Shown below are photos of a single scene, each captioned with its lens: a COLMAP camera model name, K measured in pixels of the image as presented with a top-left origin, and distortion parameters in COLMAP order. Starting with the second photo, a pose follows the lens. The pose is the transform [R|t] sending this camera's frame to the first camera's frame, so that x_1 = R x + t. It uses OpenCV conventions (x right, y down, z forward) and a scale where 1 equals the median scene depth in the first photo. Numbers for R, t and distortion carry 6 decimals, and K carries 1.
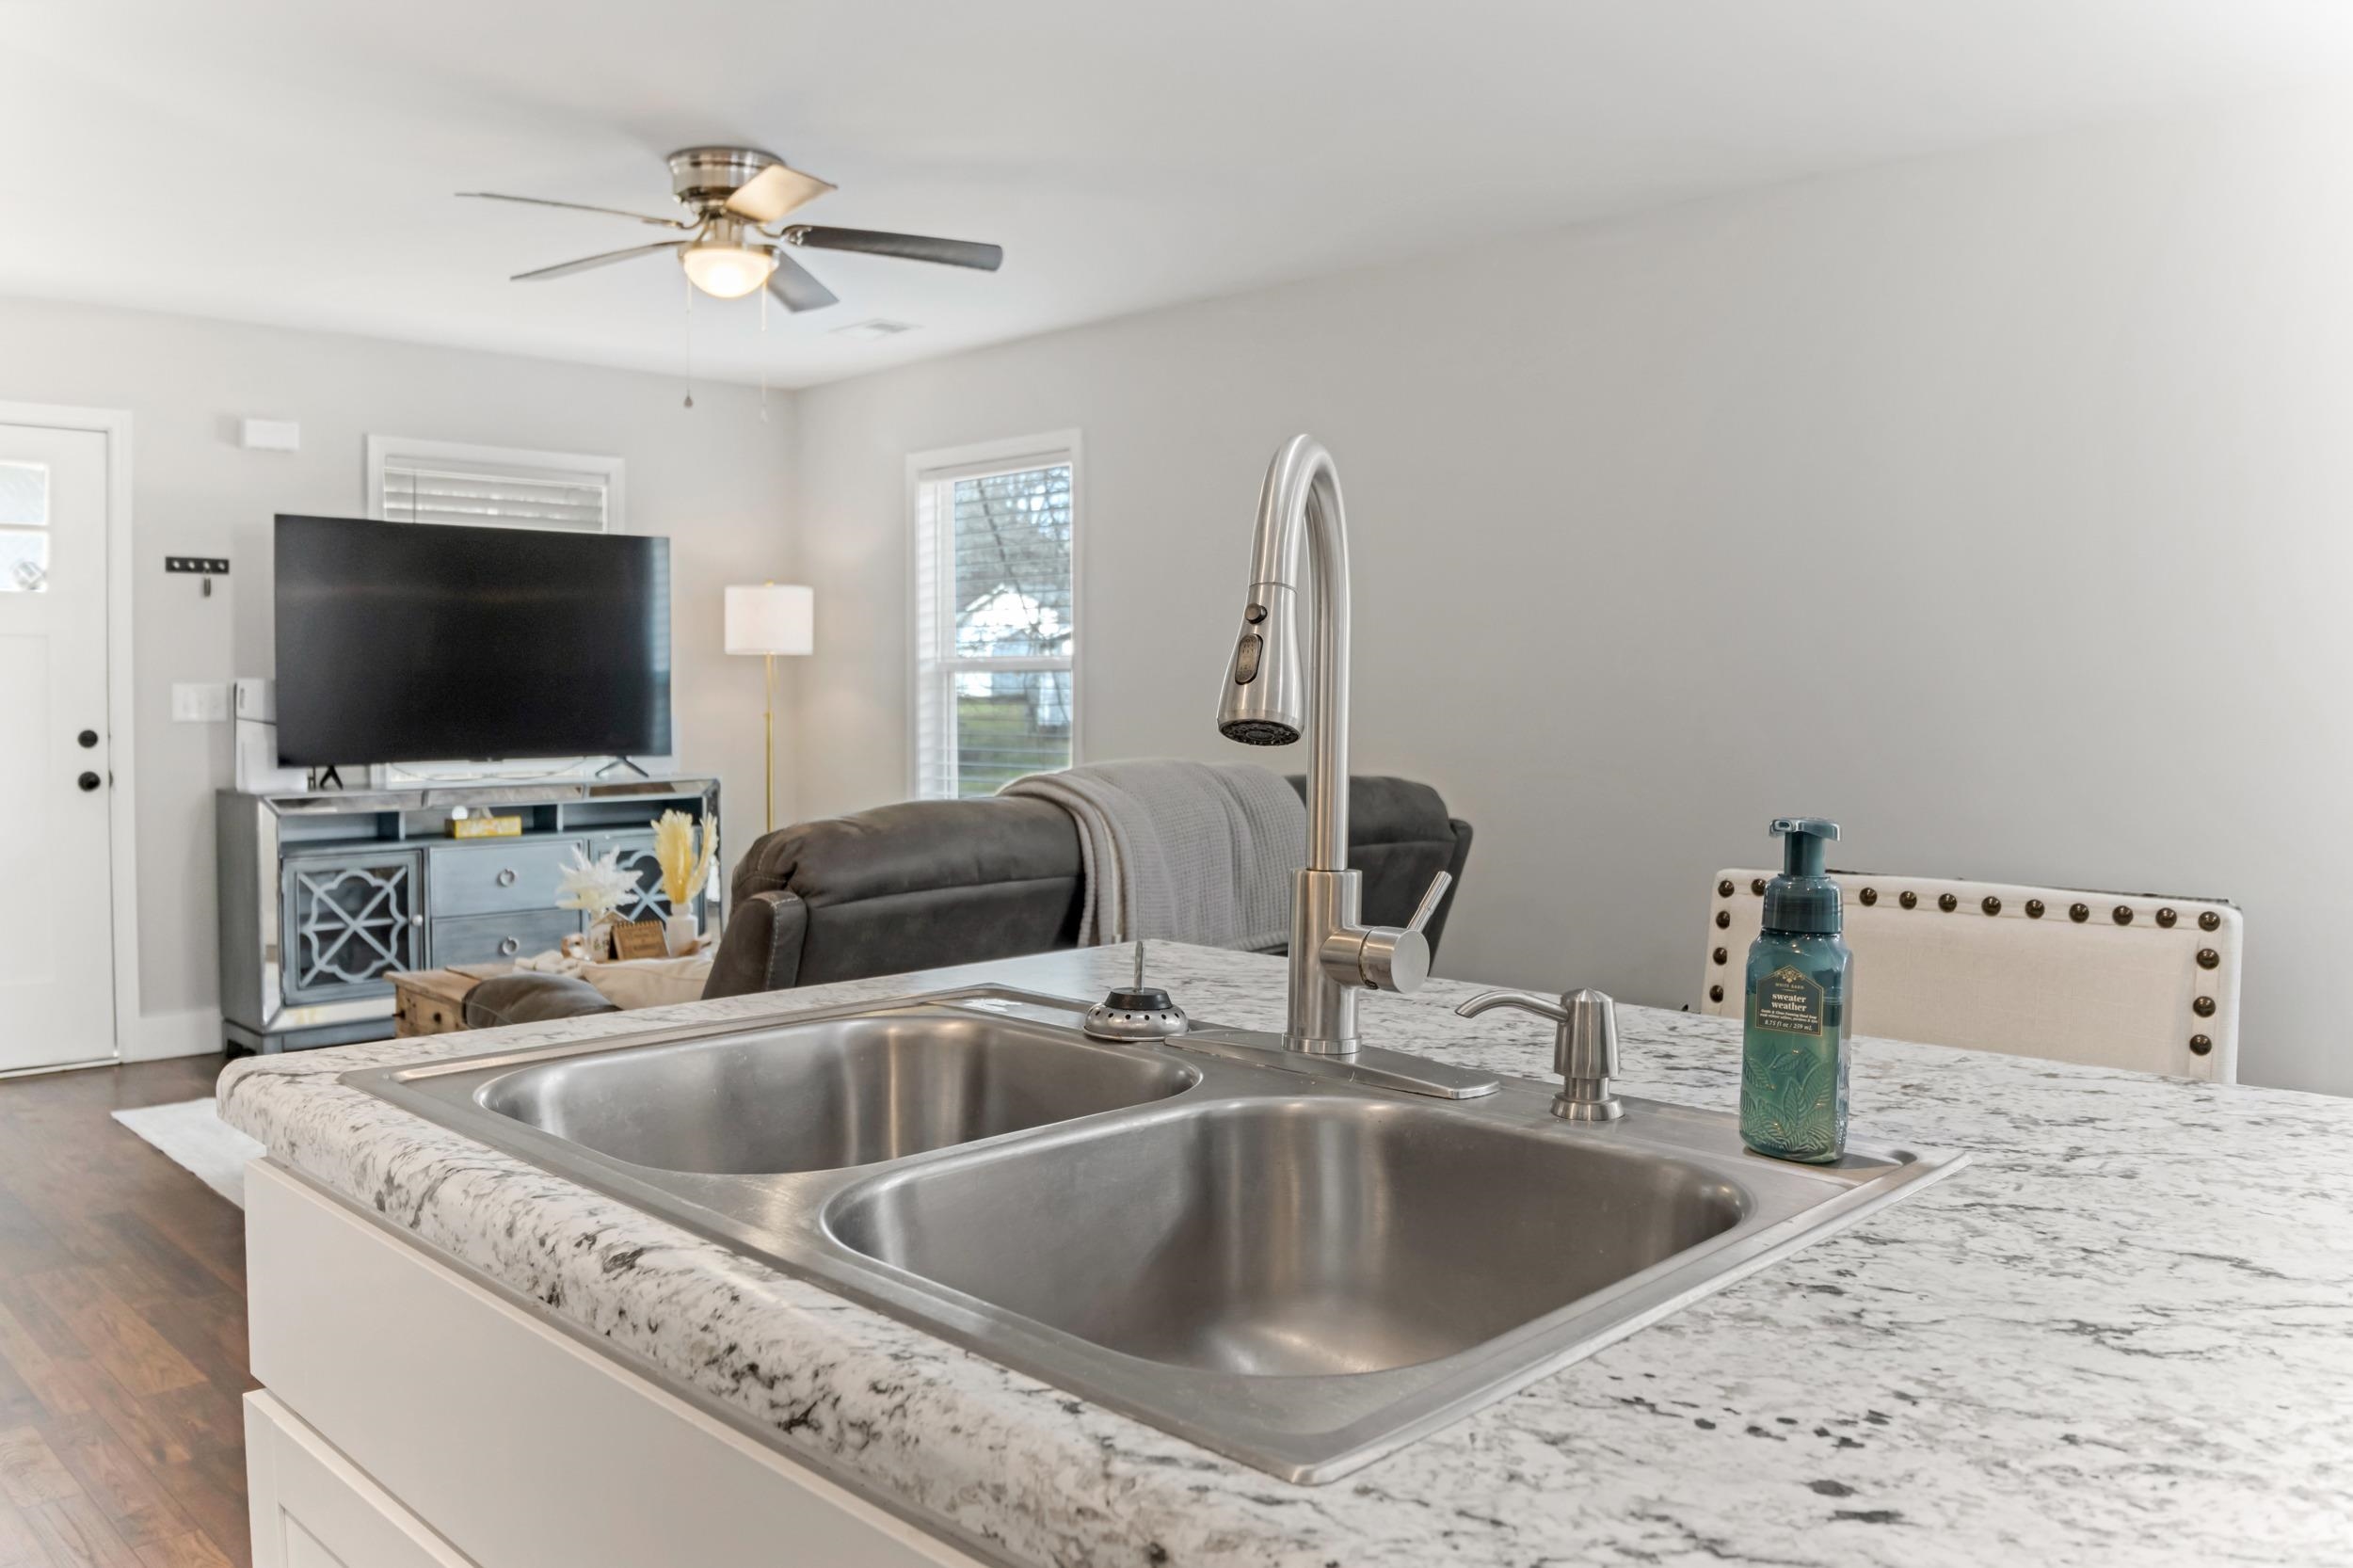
lens RADIAL K [[1798.1, 0, 1174.6], [0, 1798.1, 781.4], [0, 0, 1]] dist [-0.097821, 0.017770]
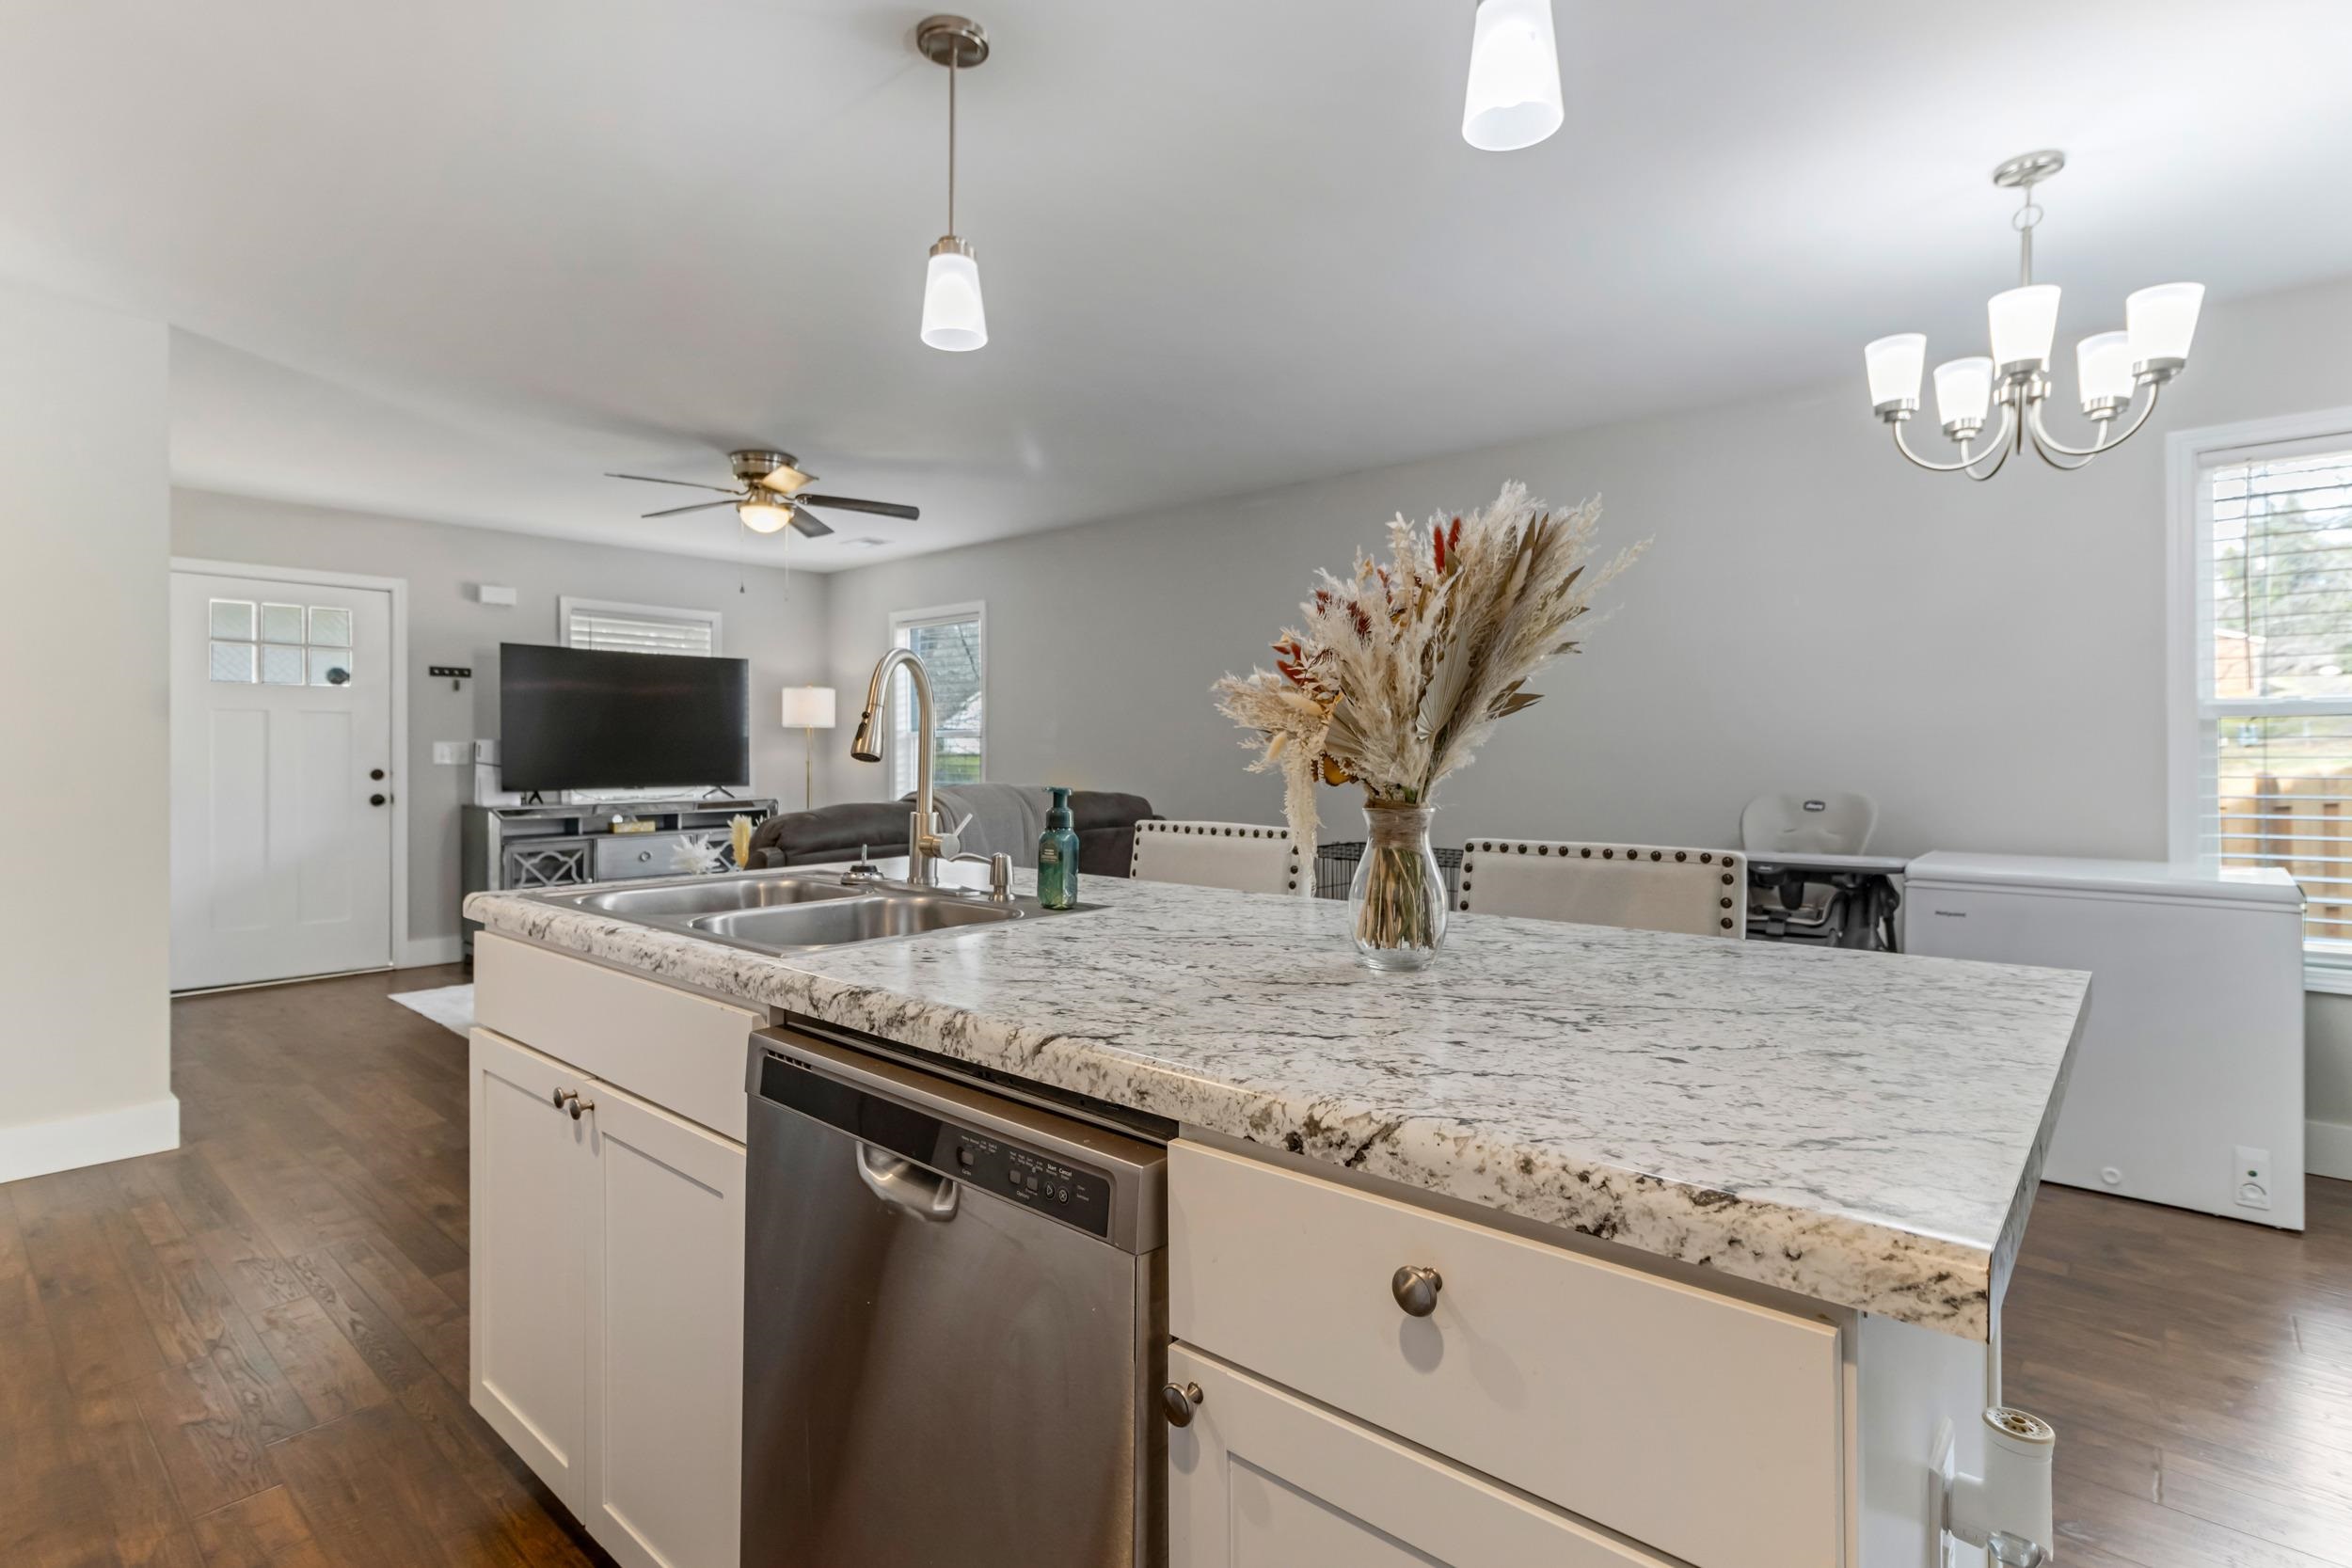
lens RADIAL K [[1143.1, 0, 1185.4], [0, 1143.1, 774.7], [0, 0, 1]] dist [0.004277, 0.001415]
pose [[0.997990, -0.000701, 0.063366, 0.081305], [0.002565, 0.999566, -0.029341, 0.010107], [-0.063318, 0.029444, 0.997559, -0.152060]]
